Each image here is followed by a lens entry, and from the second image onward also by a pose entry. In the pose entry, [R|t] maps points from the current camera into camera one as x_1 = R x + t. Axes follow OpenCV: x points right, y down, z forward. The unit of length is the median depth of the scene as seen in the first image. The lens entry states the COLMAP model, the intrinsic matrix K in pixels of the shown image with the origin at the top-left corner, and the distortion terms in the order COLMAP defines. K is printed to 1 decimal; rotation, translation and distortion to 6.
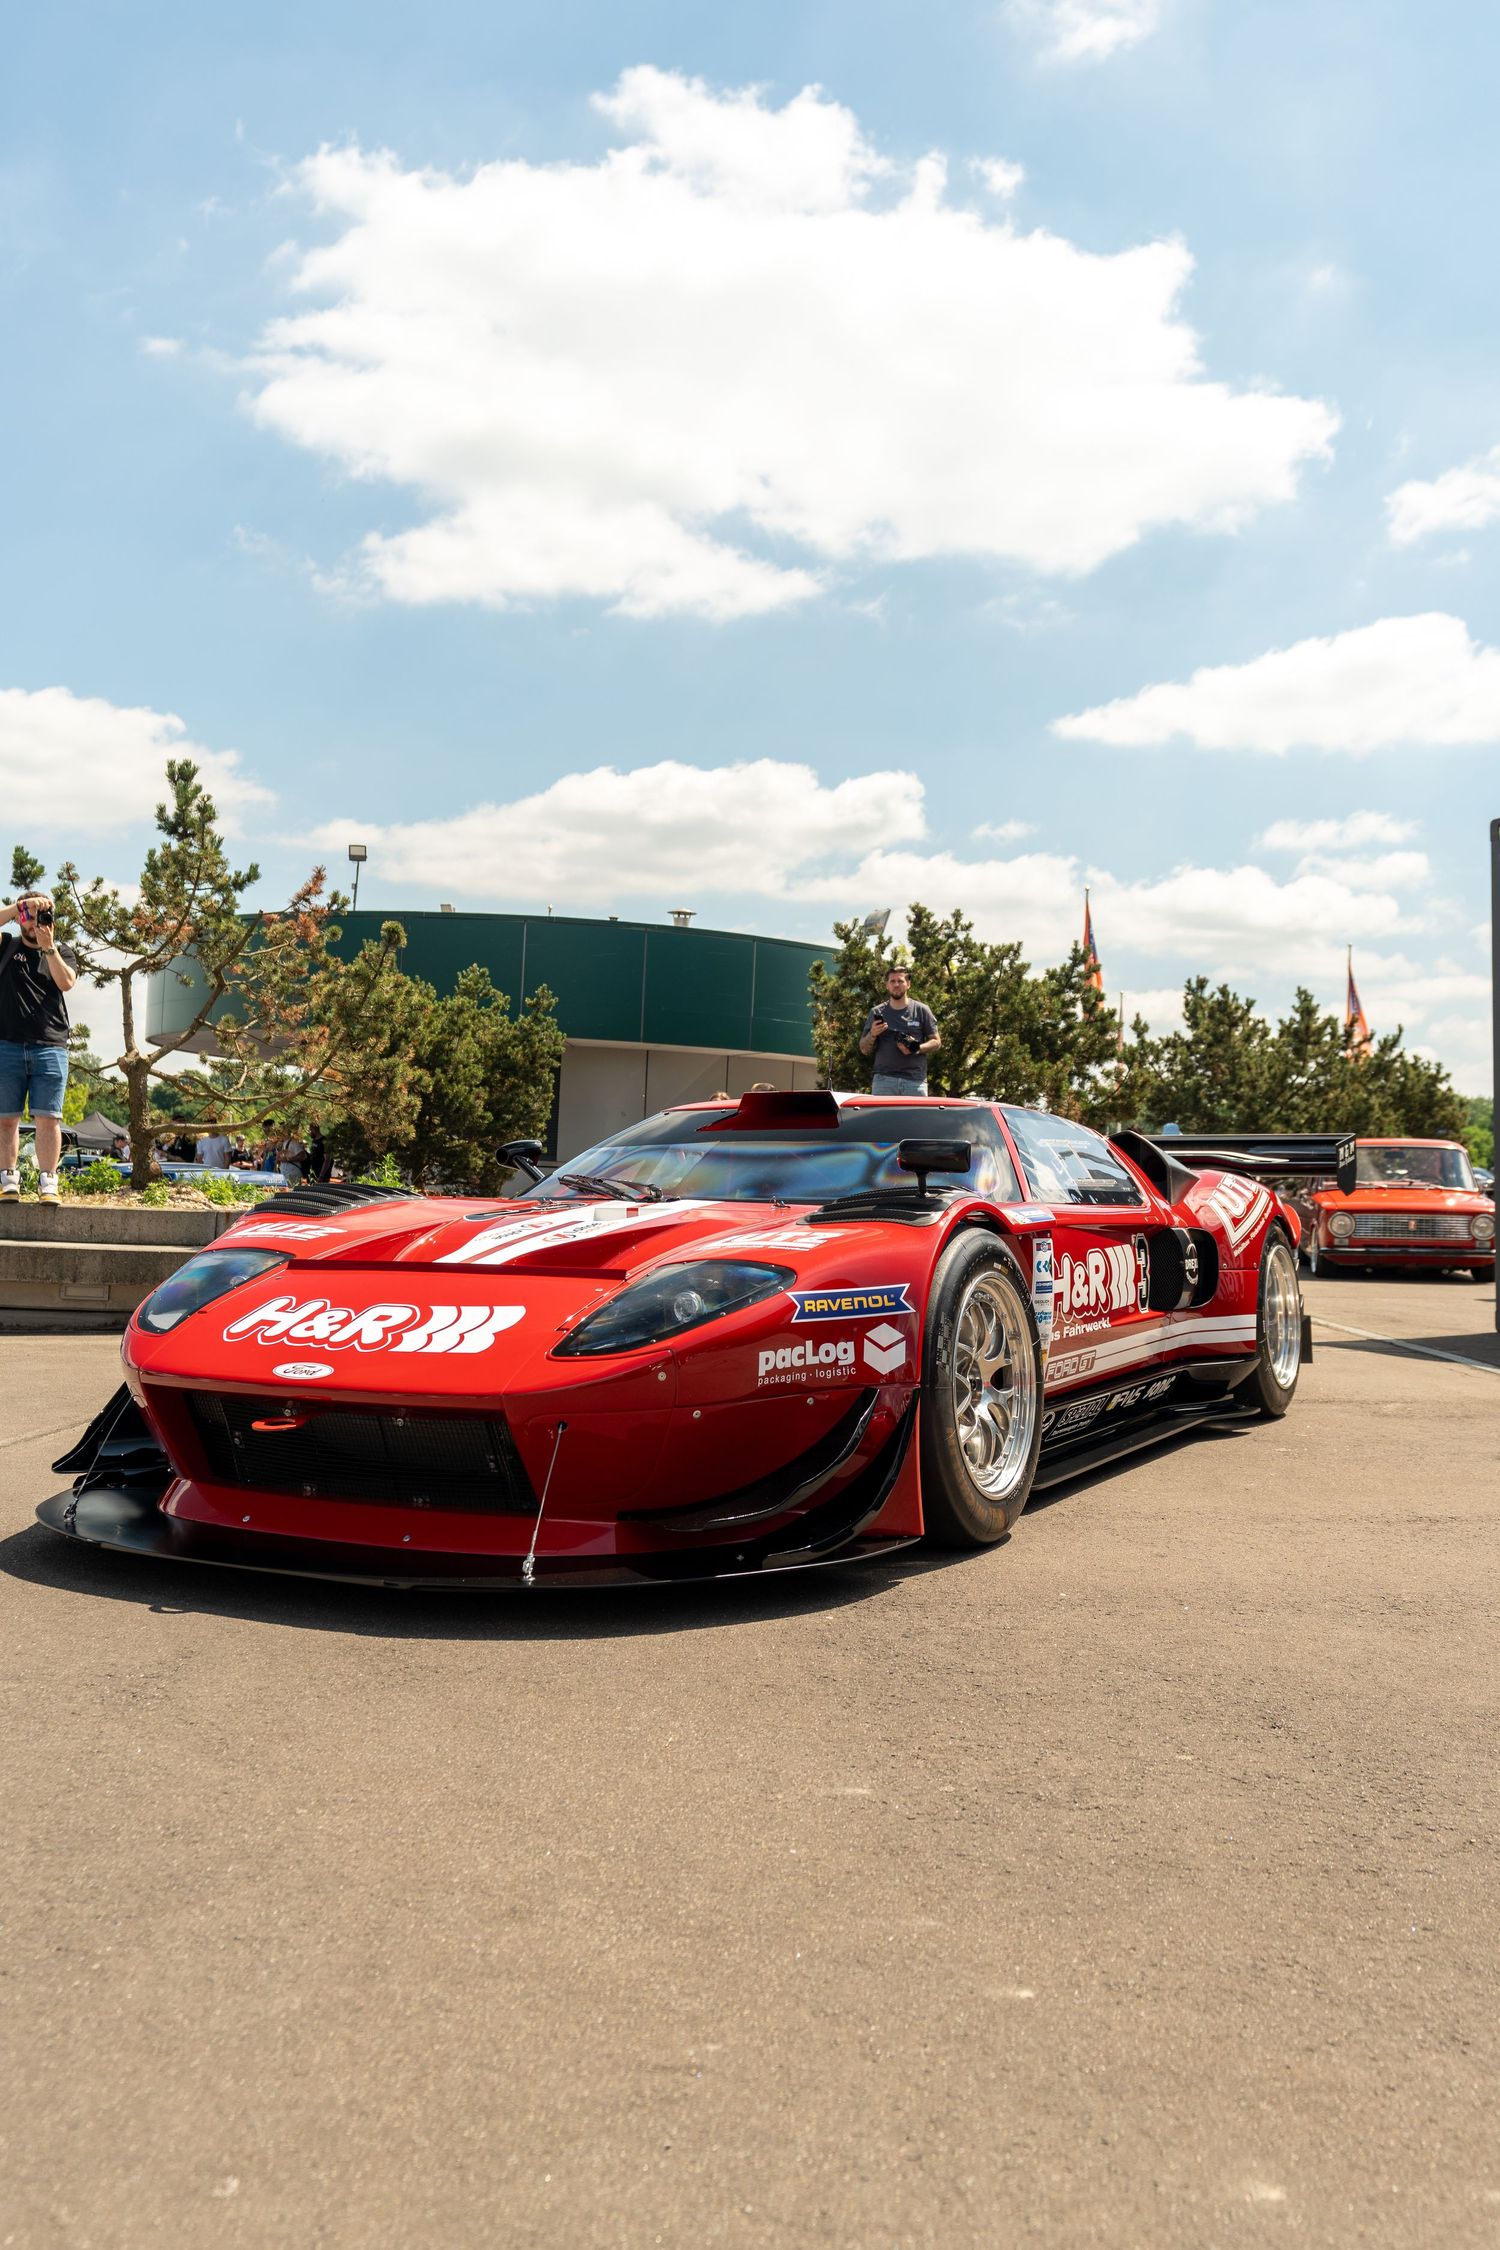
lens RADIAL K [[1863.2, 0, 750.0], [0, 1863.2, 1125.0], [0, 0, 1]] dist [0.008249, -0.001152]
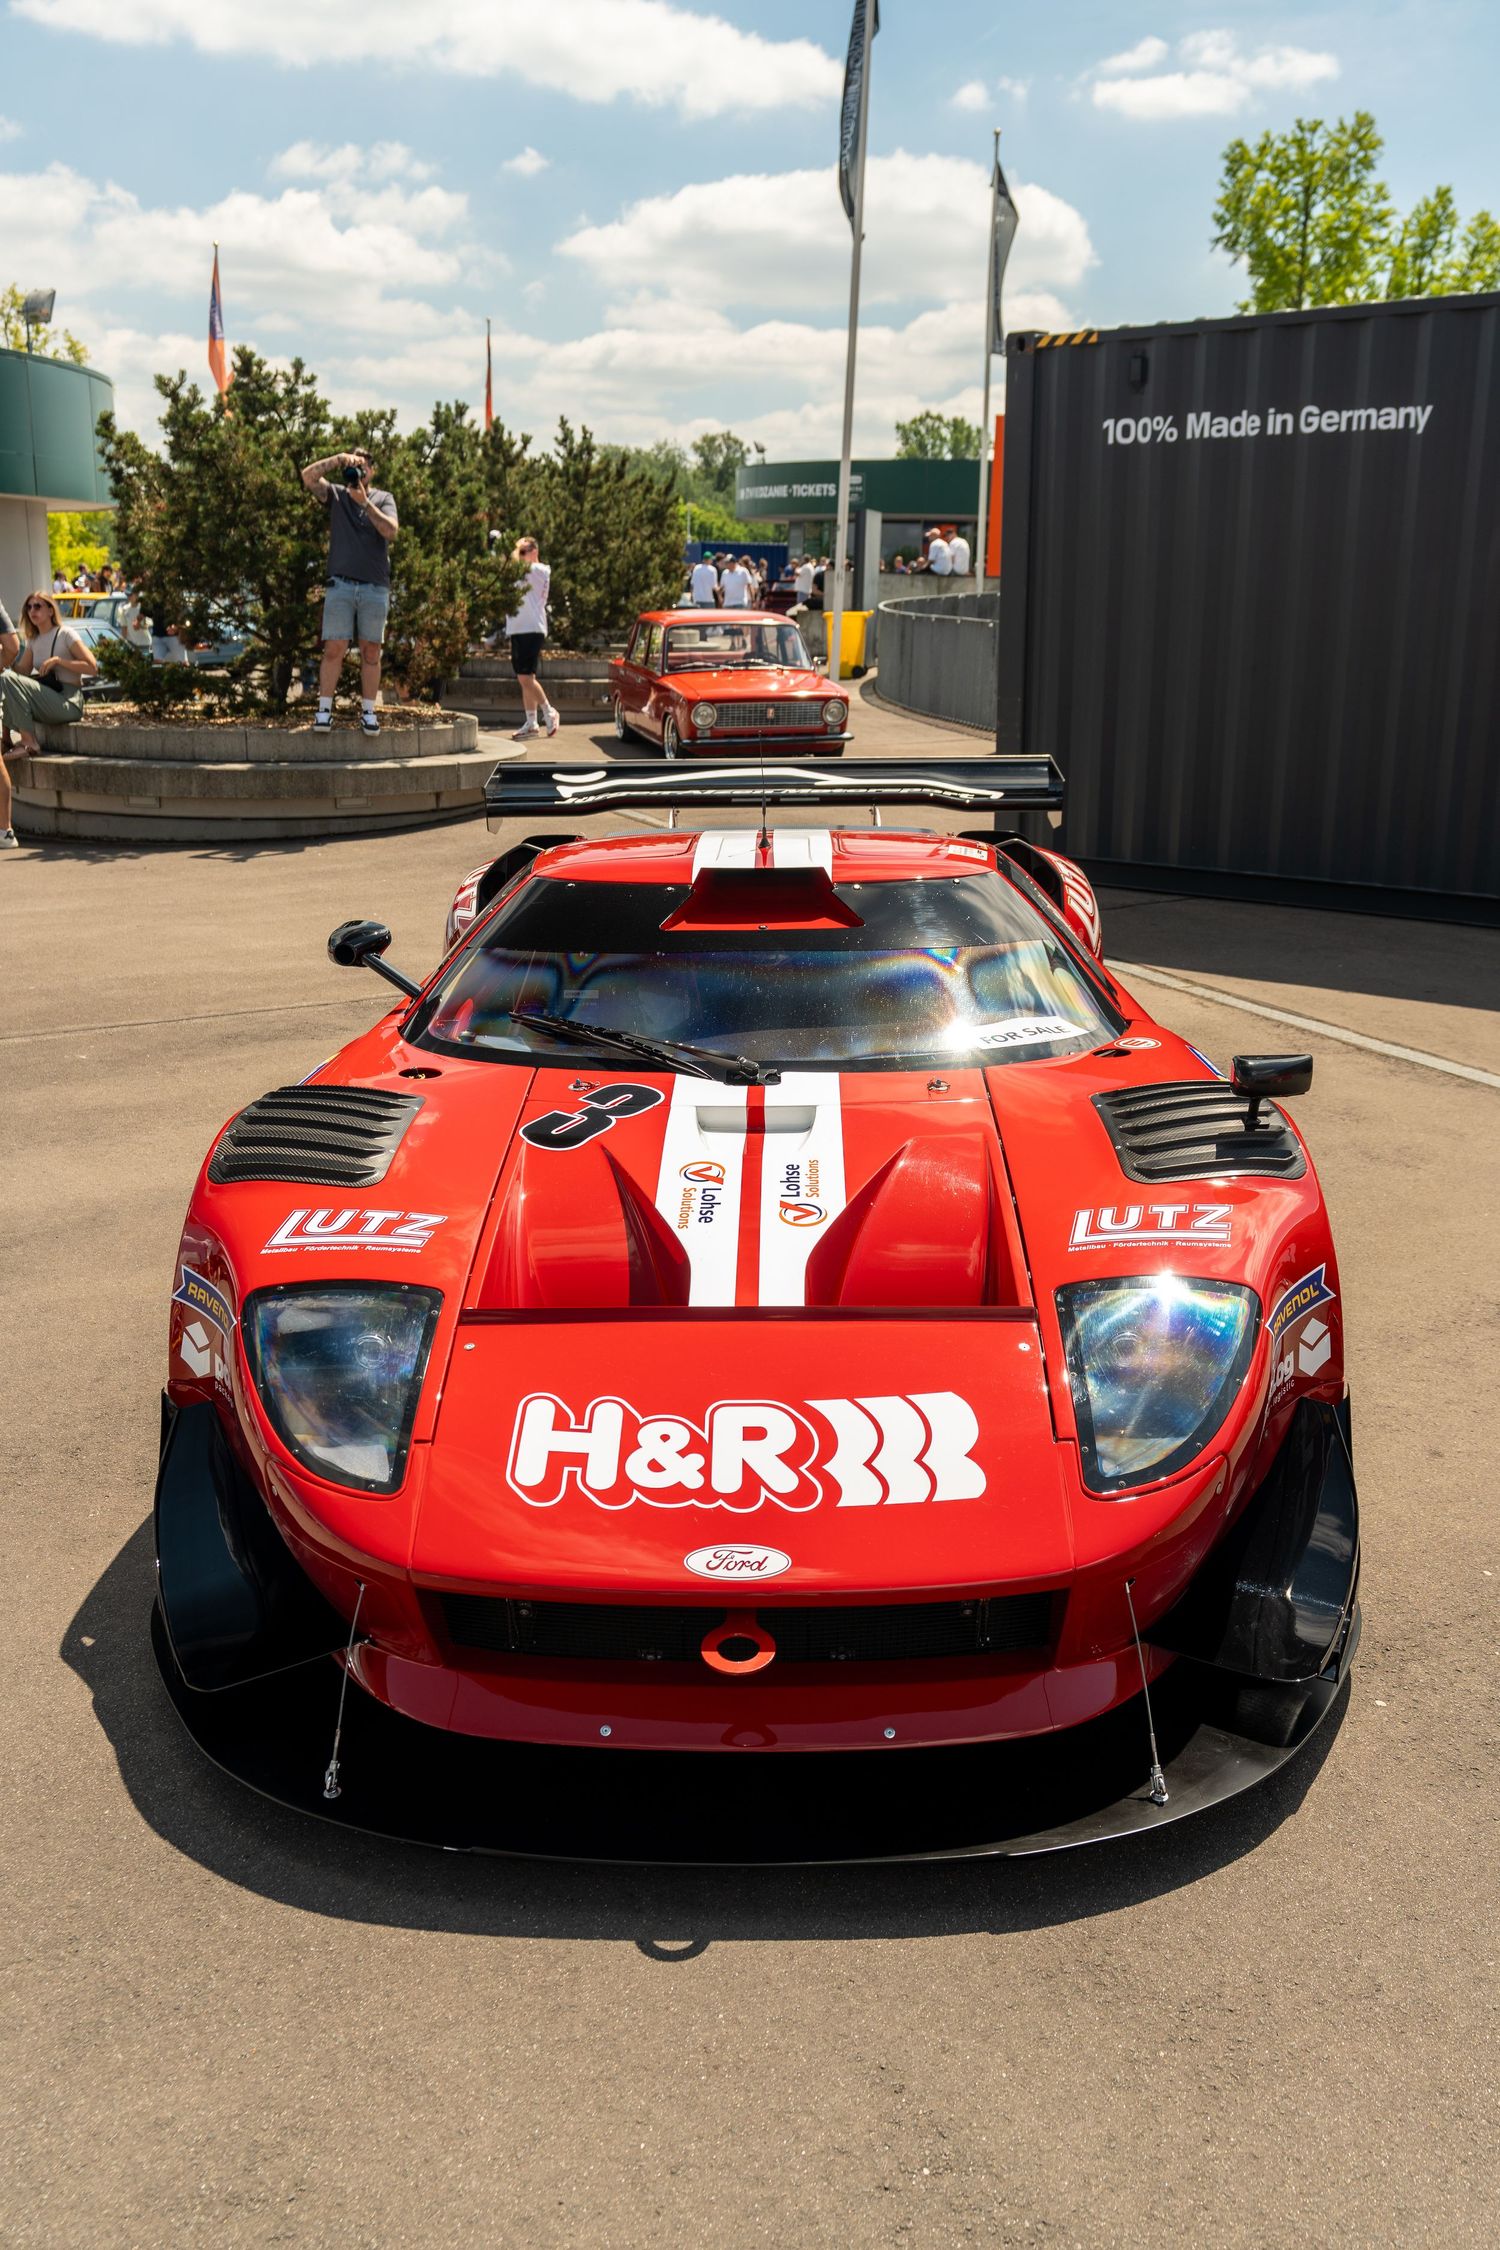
lens RADIAL K [[1864.5, 0, 758.1], [0, 1864.5, 1135.4], [0, 0, 1]] dist [0.007498, 0.002772]
pose [[0.883920, -0.153056, 0.441881, -0.305179], [-0.000767, 0.944447, 0.328664, -0.148877], [-0.467637, -0.290851, 0.834698, 0.264609]]
